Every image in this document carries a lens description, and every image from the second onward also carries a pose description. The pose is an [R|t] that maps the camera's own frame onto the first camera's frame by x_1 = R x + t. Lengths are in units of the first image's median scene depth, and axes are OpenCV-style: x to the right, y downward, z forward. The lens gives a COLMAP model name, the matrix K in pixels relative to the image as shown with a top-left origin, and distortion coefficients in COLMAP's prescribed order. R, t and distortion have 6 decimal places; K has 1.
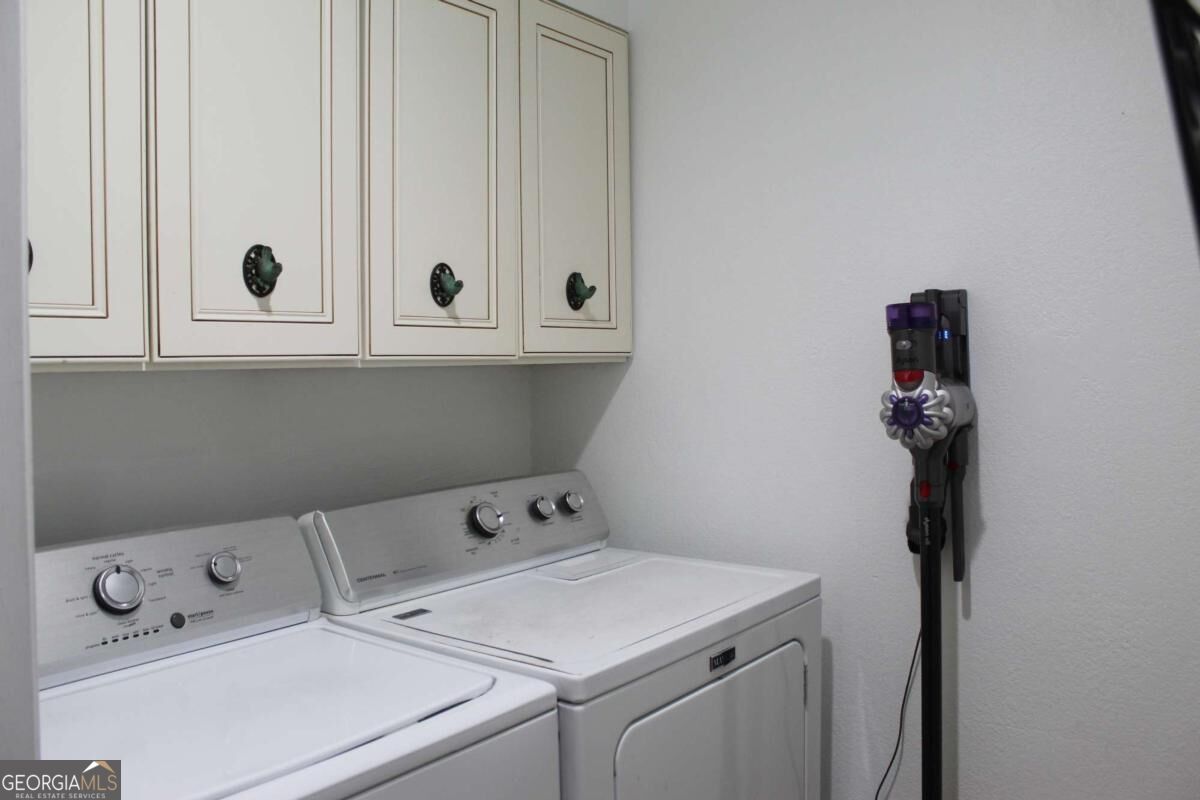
lens RADIAL K [[1000.6, 0, 609.9], [0, 1000.6, 402.1], [0, 0, 1]] dist [-0.088041, 0.064672]
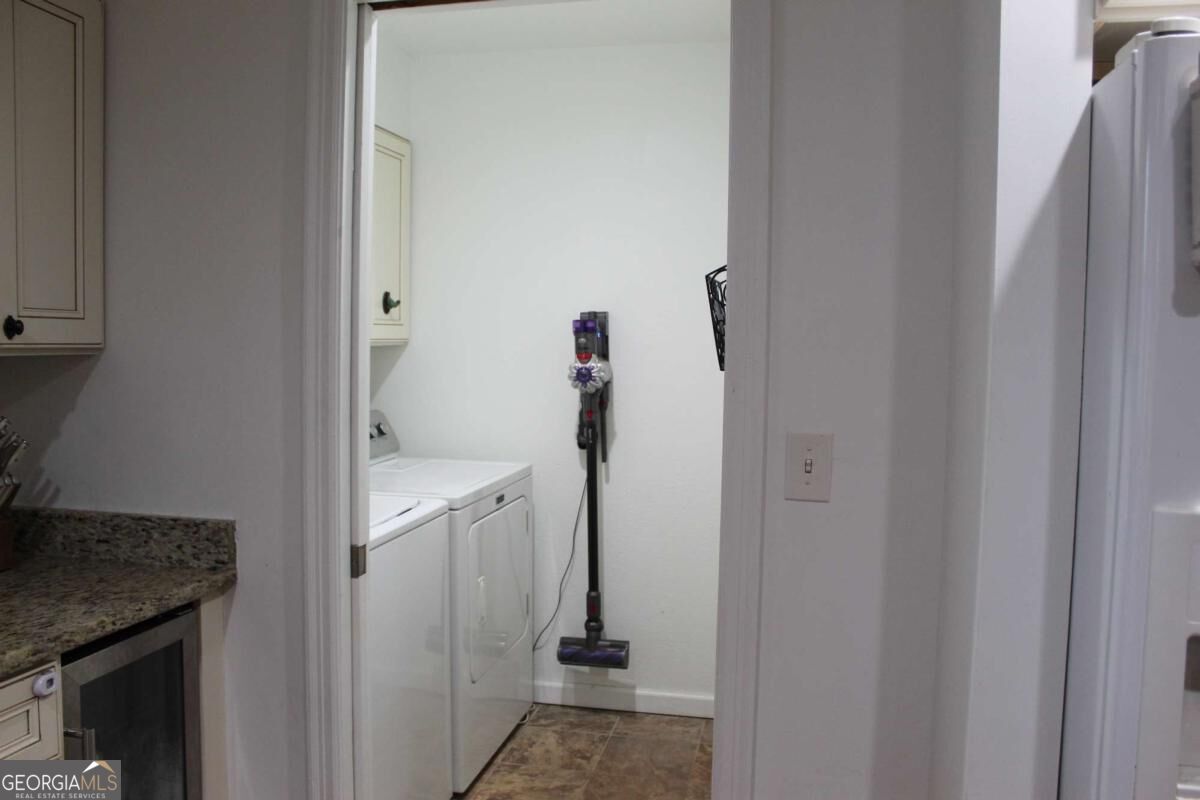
lens RADIAL K [[1000.6, 0, 597.3], [0, 1000.6, 395.4], [0, 0, 1]] dist [-0.088041, 0.064672]
pose [[0.912084, -0.004890, 0.409975, -0.484089], [-0.004303, 0.999760, 0.021497, 0.008450], [-0.409982, -0.021371, 0.911843, -0.816123]]
